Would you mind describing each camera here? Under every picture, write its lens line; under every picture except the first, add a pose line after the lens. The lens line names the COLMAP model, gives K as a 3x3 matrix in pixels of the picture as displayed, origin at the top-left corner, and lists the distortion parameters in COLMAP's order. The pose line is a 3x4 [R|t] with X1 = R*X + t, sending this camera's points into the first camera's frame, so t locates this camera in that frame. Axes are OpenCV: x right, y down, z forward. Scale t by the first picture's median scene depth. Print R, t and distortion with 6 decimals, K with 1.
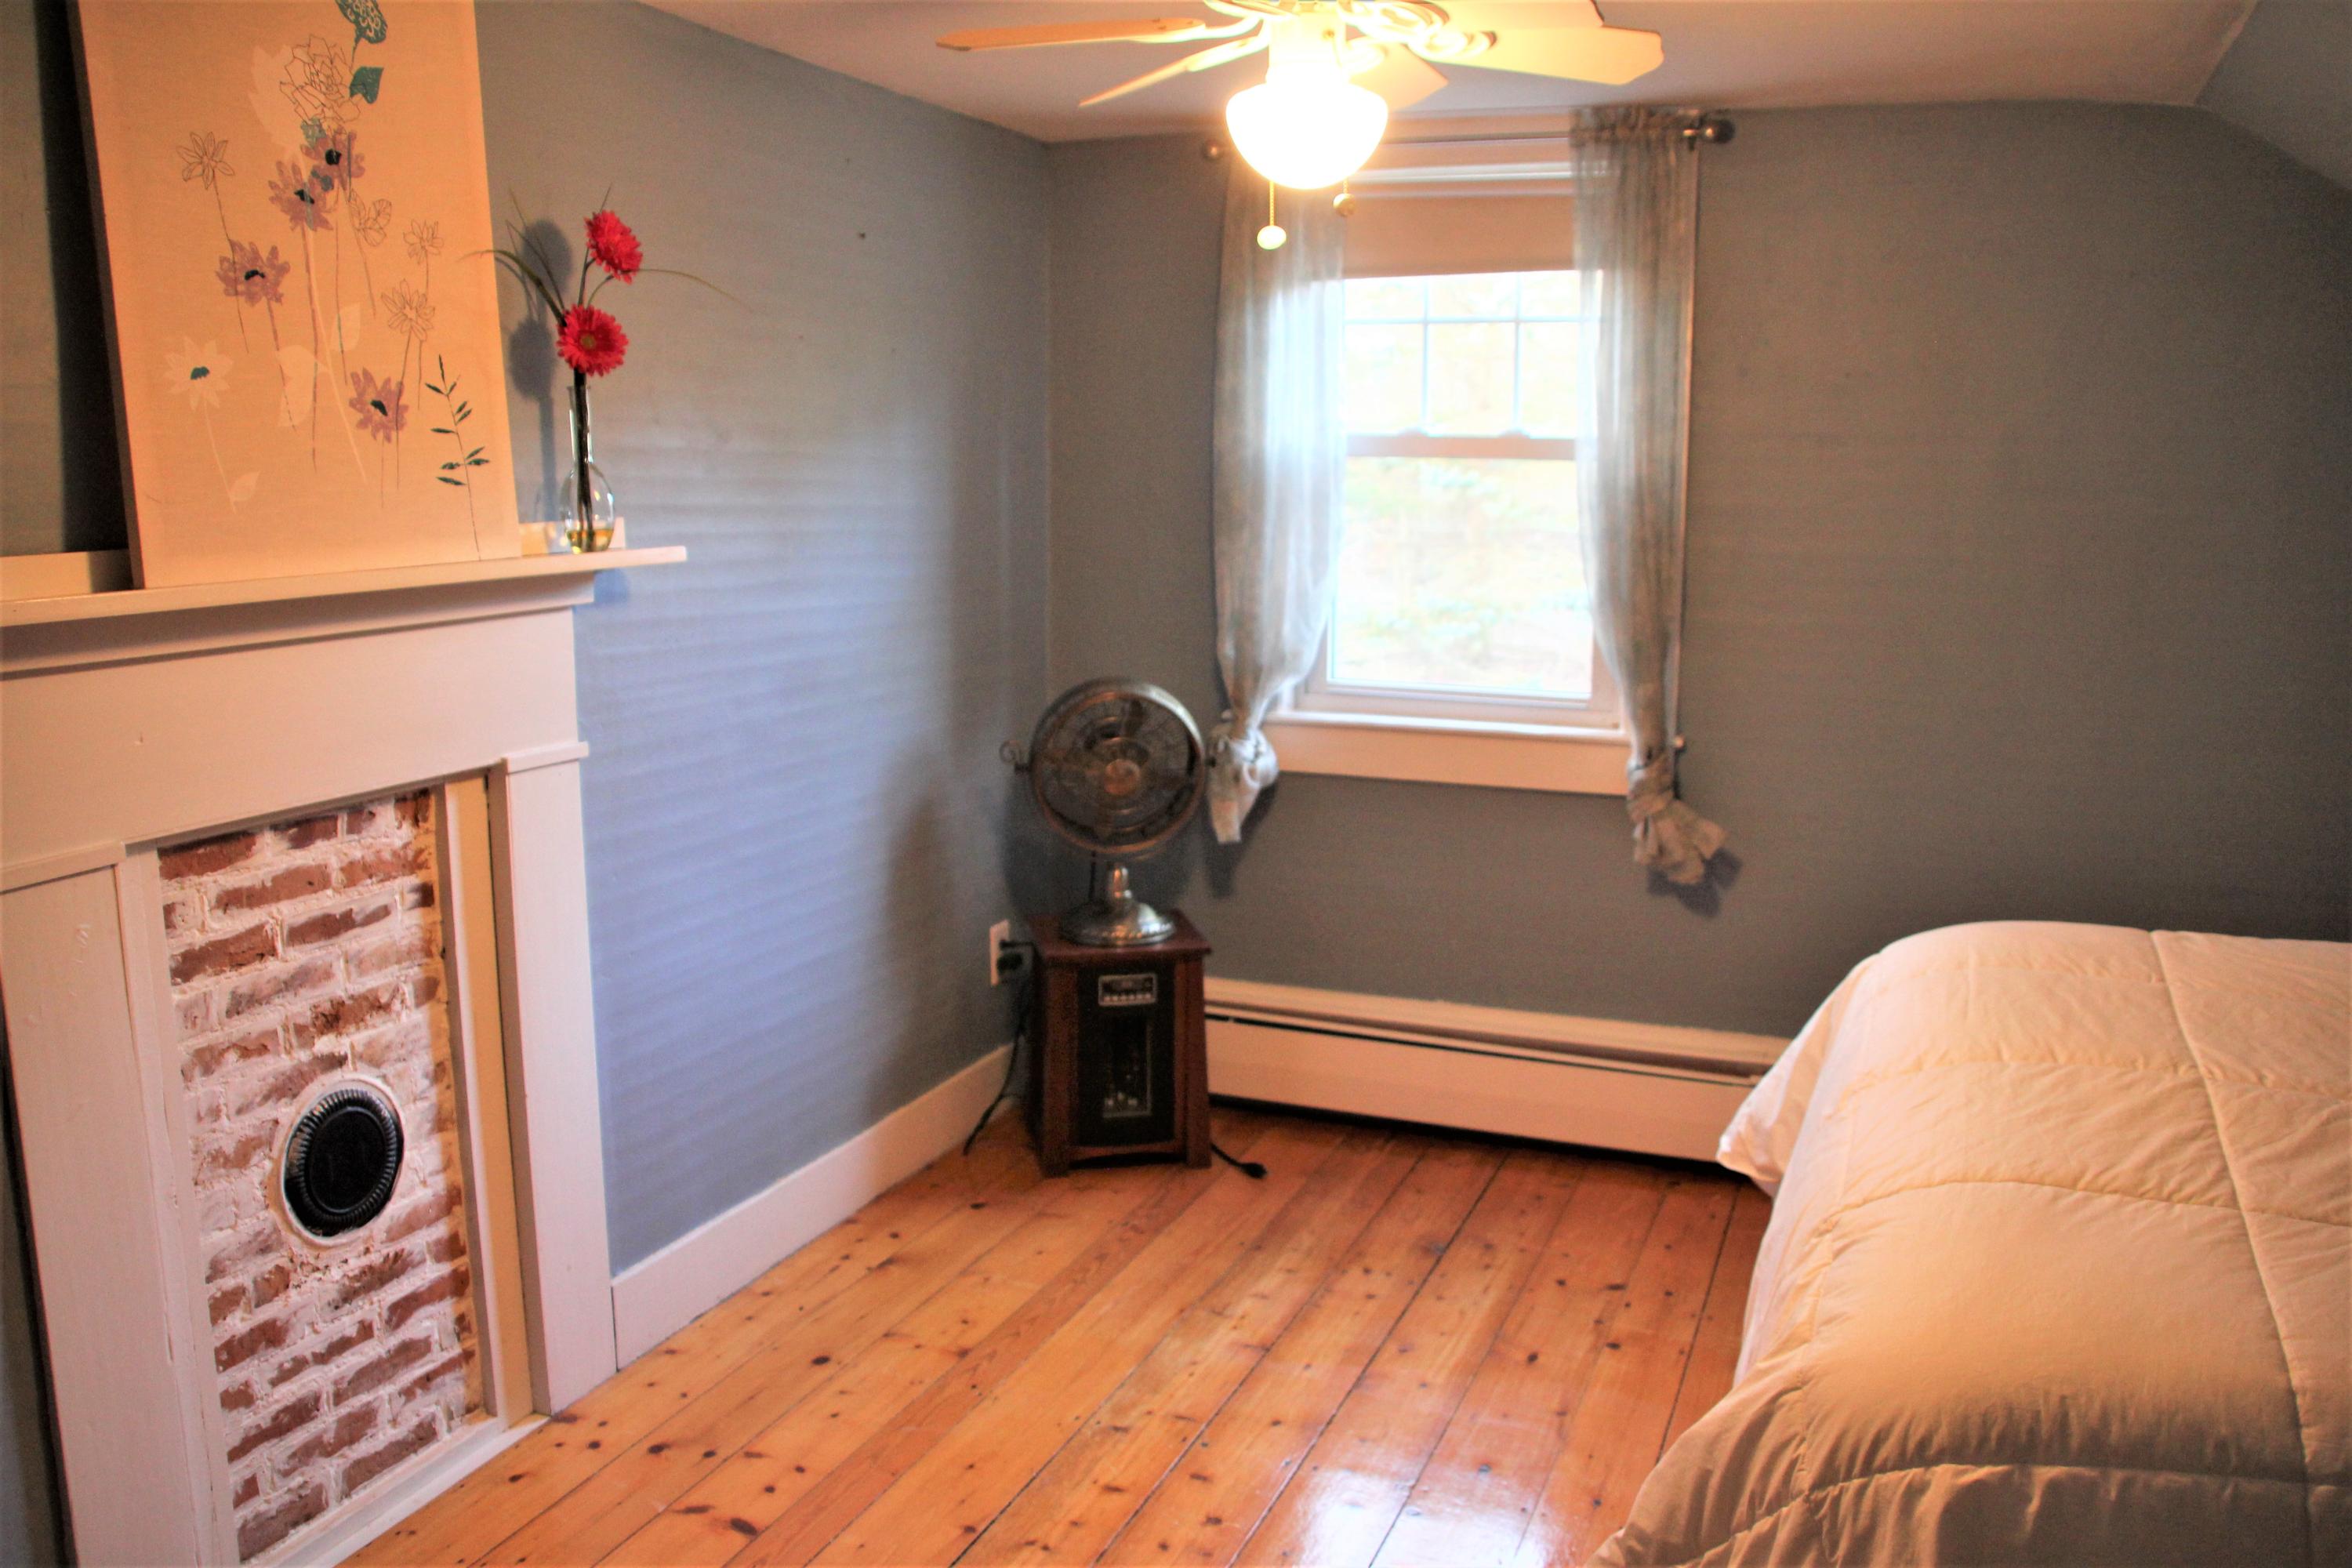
lens RADIAL K [[1961.1, 0, 1177.5], [0, 1961.1, 792.0], [0, 0, 1]] dist [-0.111766, -0.006450]
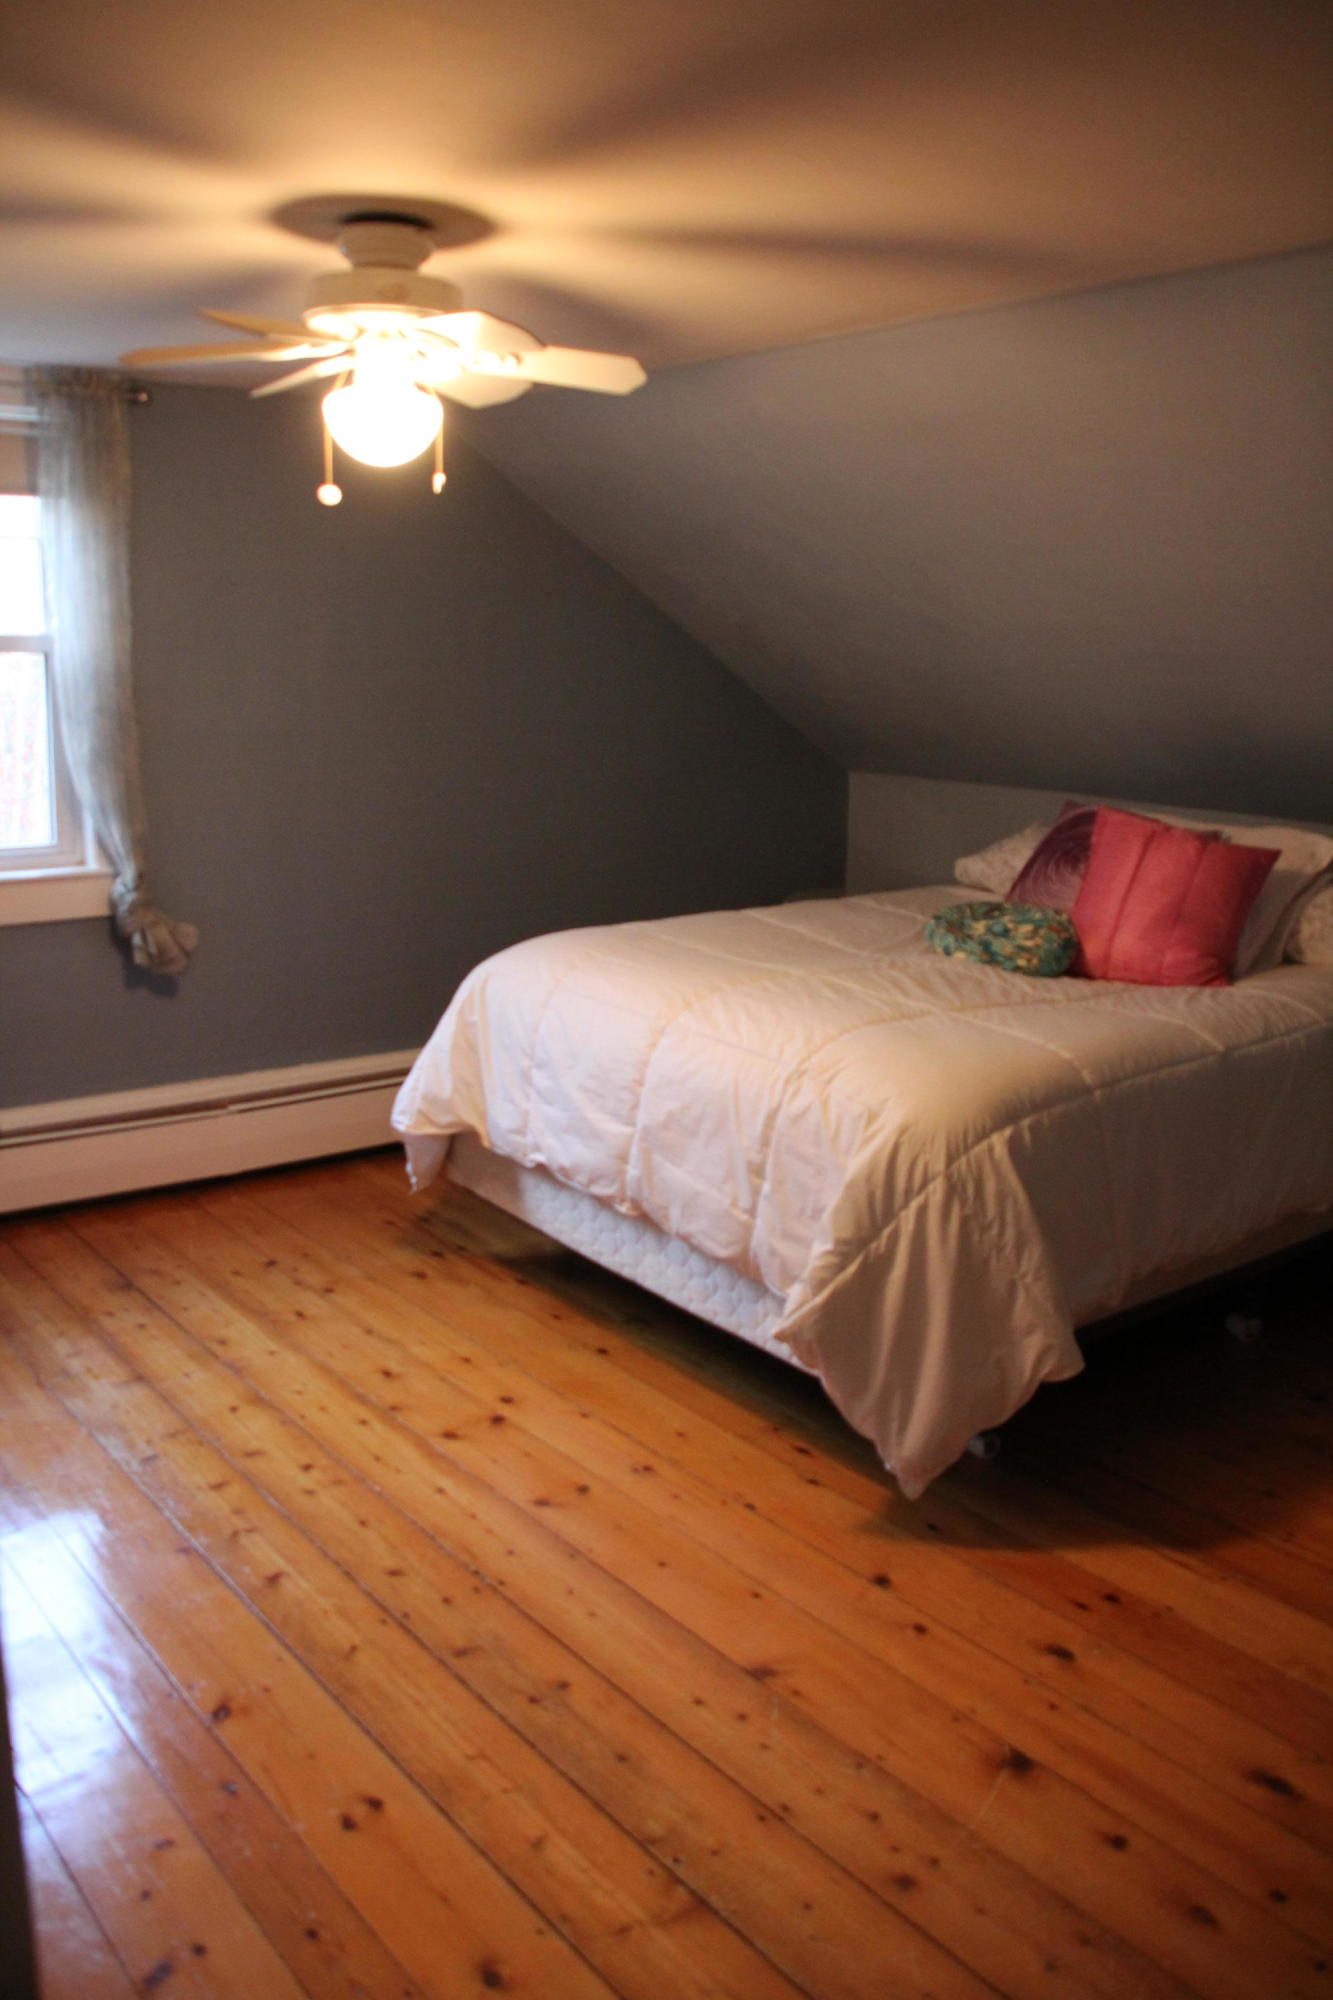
lens RADIAL K [[1667.6, 0, 668.9], [0, 1667.6, 999.8], [0, 0, 1]] dist [-0.111766, -0.006450]
pose [[0.512051, -0.172281, 0.841501, -0.568838], [0.135571, 0.983610, 0.118881, -0.024939], [-0.848189, 0.053210, 0.527014, 0.146507]]
